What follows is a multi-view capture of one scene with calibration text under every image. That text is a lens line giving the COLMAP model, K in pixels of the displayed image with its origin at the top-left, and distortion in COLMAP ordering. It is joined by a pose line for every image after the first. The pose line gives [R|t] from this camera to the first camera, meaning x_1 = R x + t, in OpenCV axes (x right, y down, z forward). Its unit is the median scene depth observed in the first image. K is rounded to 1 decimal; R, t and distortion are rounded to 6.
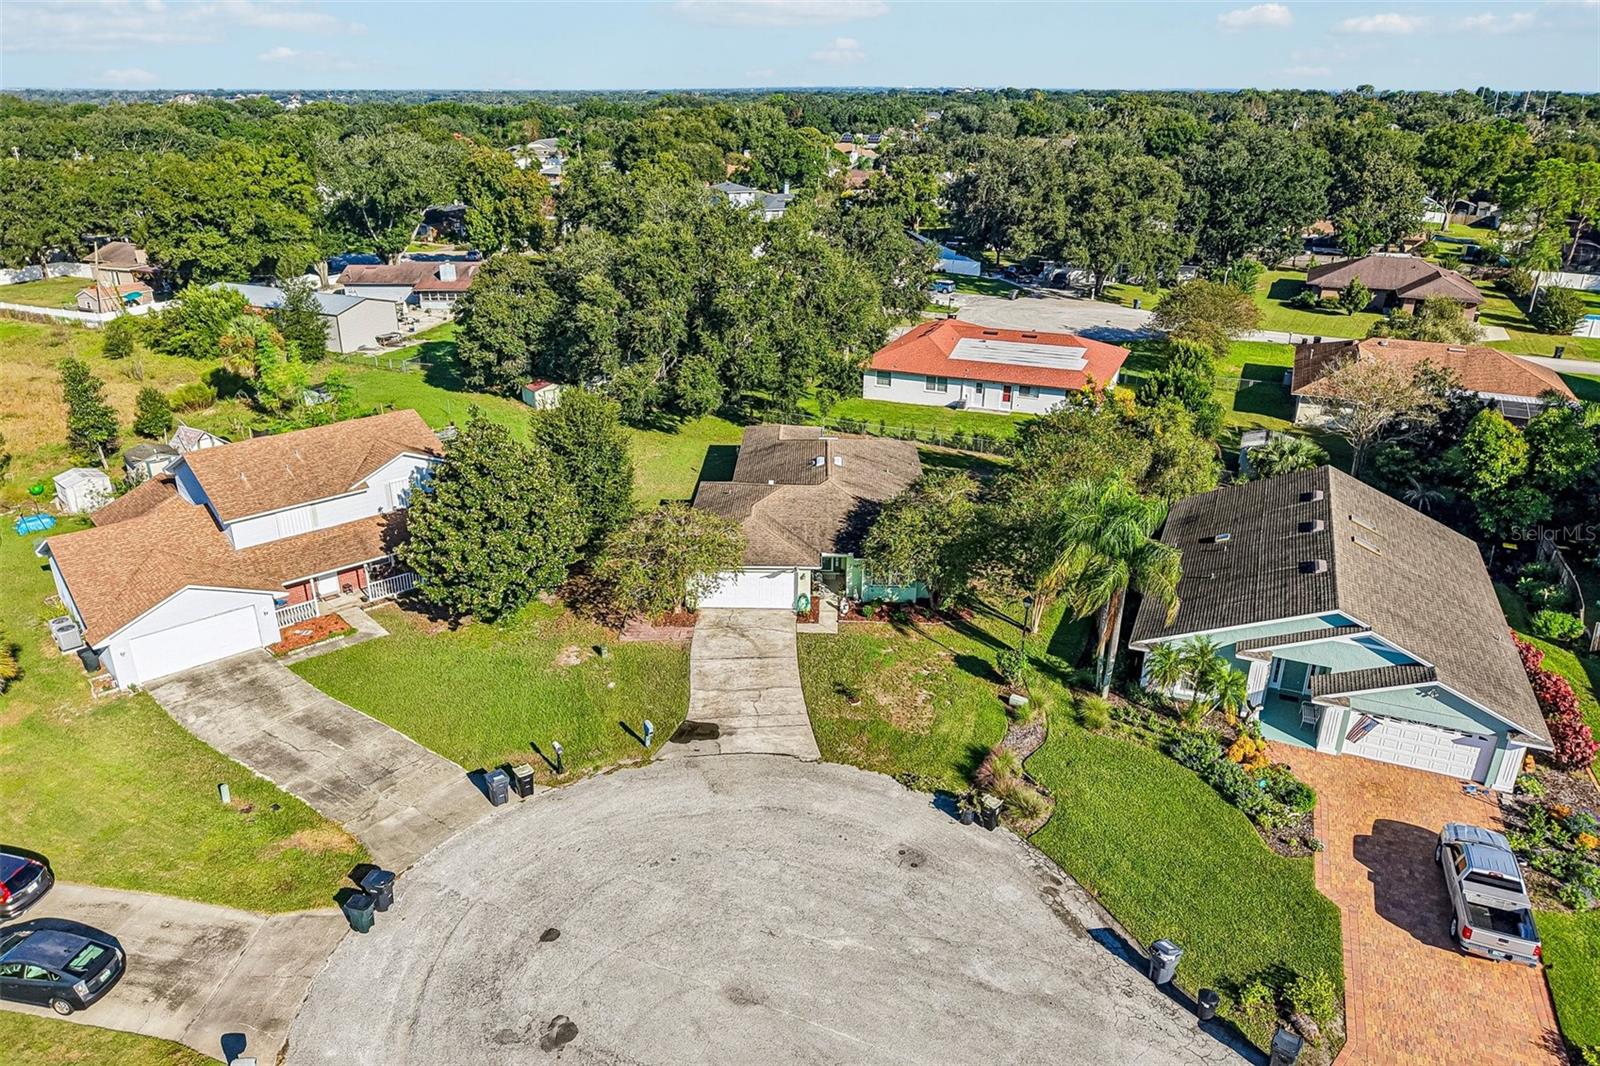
lens RADIAL K [[1073.2, 0, 800.0], [0, 1073.2, 533.0], [0, 0, 1]] dist [0.004522, 0.006199]
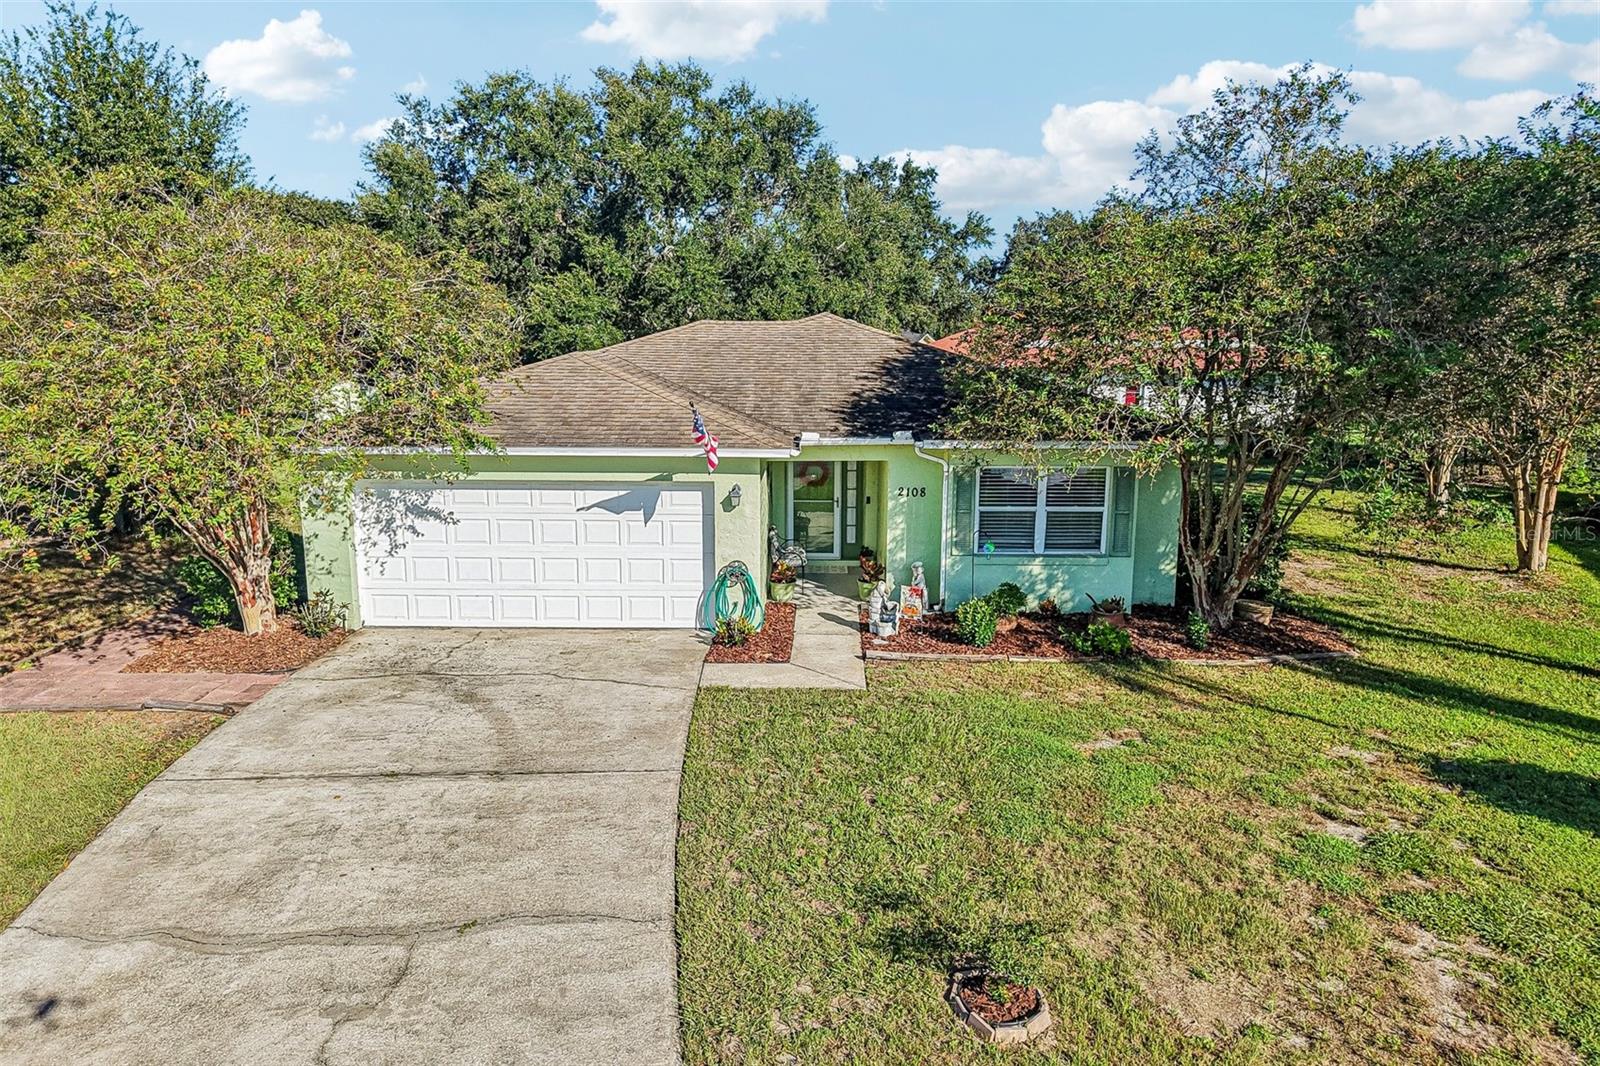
lens RADIAL K [[1090.2, 0, 799.1], [0, 1090.2, 511.6], [0, 0, 1]] dist [0.004903, 0.001928]
pose [[0.999972, -0.007194, 0.001860, 0.018862], [0.007430, 0.971457, -0.237099, 0.108077], [-0.000101, 0.237106, 0.971484, 0.721945]]
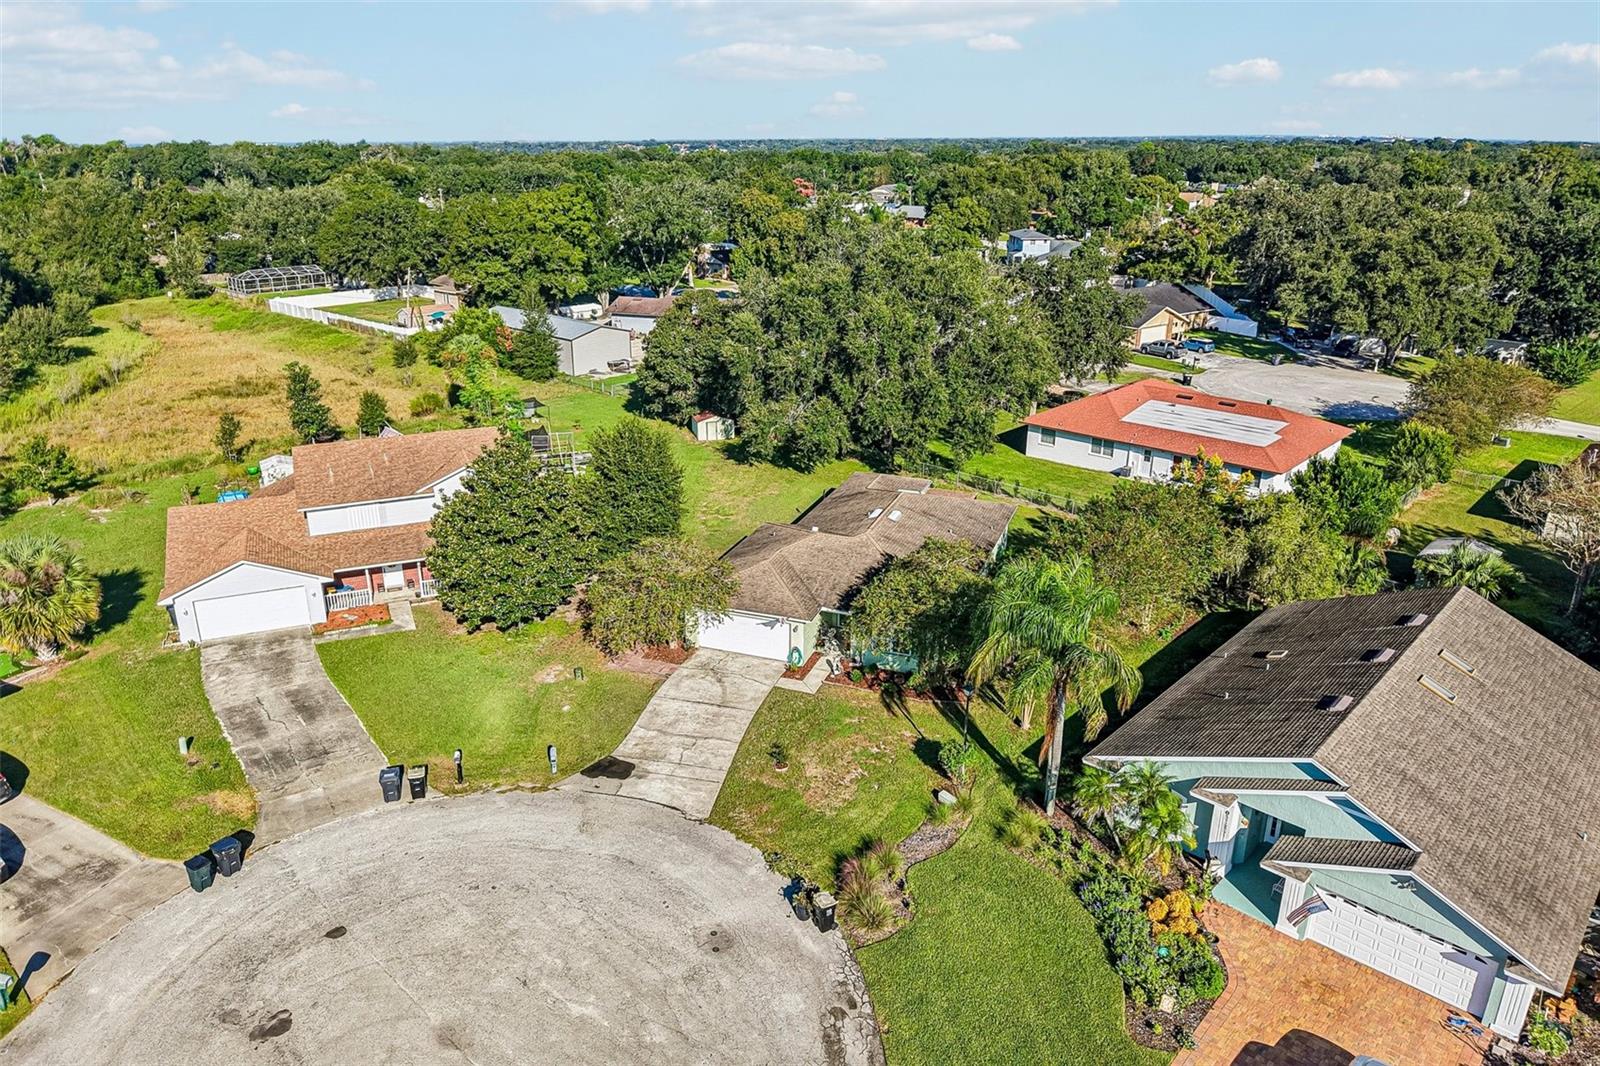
lens RADIAL K [[1082.5, 0, 800.0], [0, 1082.5, 533.0], [0, 0, 1]] dist [0.005980, 0.001599]
pose [[0.942640, 0.110576, -0.314964, 0.296136], [-0.123874, 0.992044, -0.022454, -0.023761], [0.309975, 0.060182, 0.948838, 0.079536]]
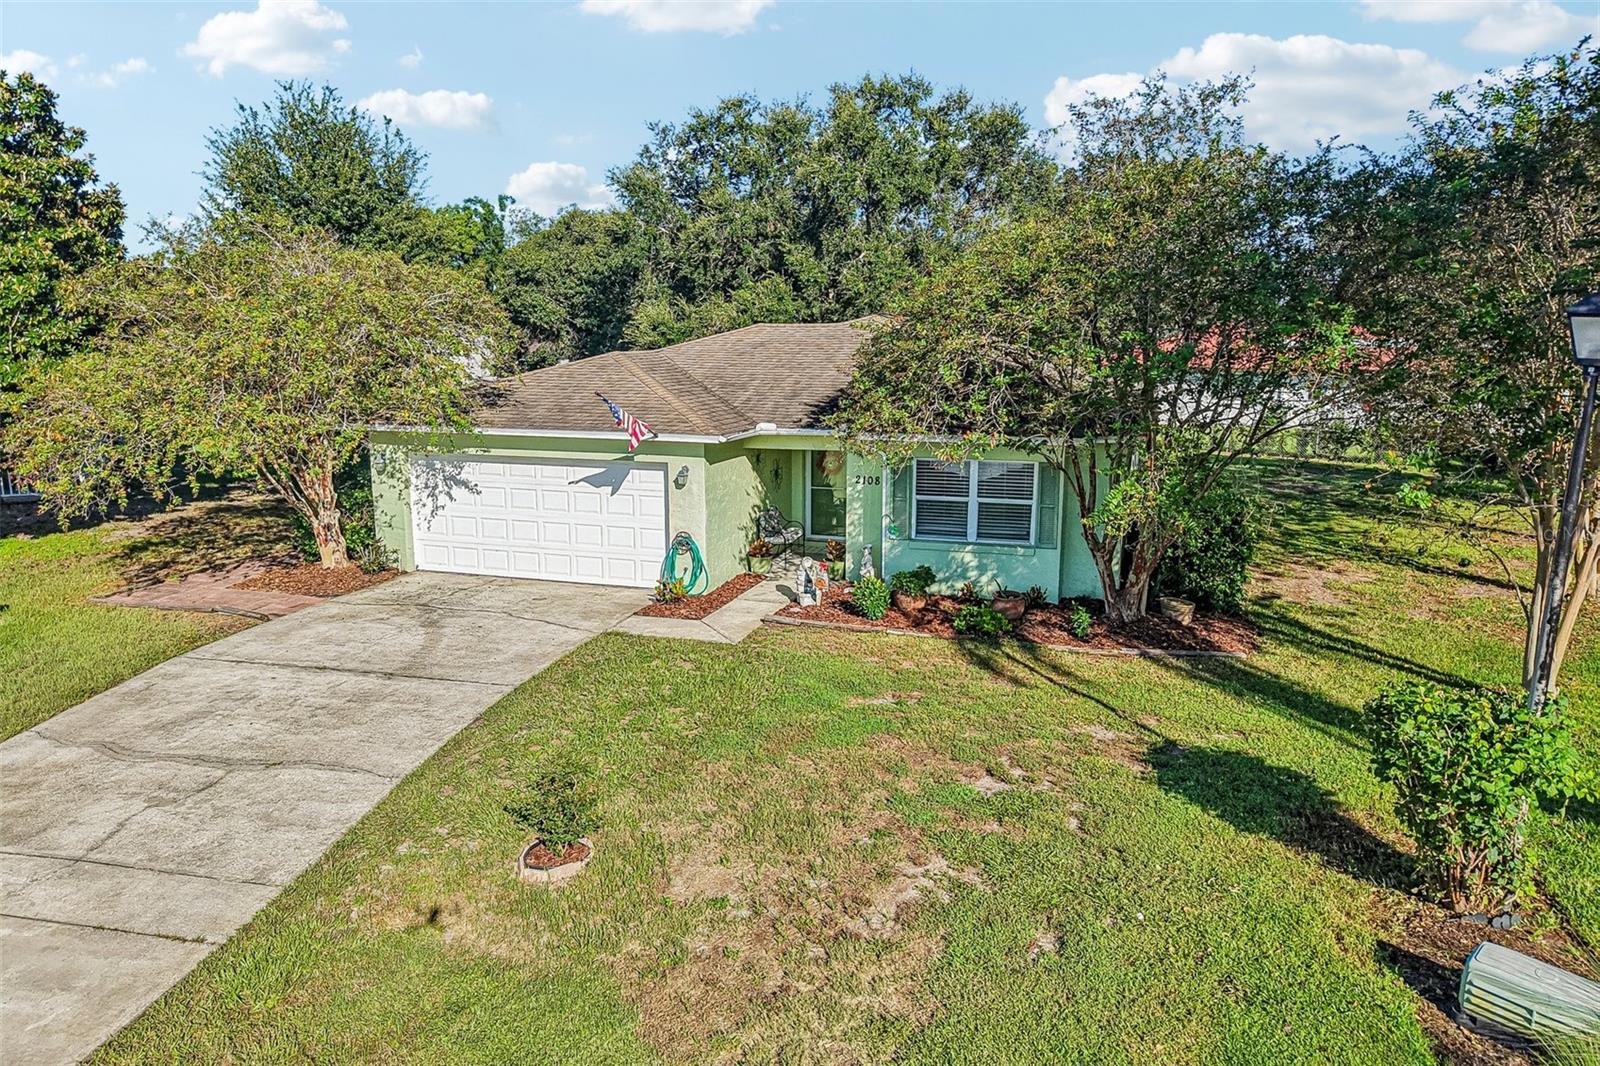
lens RADIAL K [[1082.5, 0, 800.0], [0, 1082.5, 533.0], [0, 0, 1]] dist [0.005980, 0.001599]
pose [[0.955423, 0.043436, -0.292027, 0.127772], [-0.106665, 0.973093, -0.204236, 0.116176], [0.275298, 0.226281, 0.934349, 0.705610]]
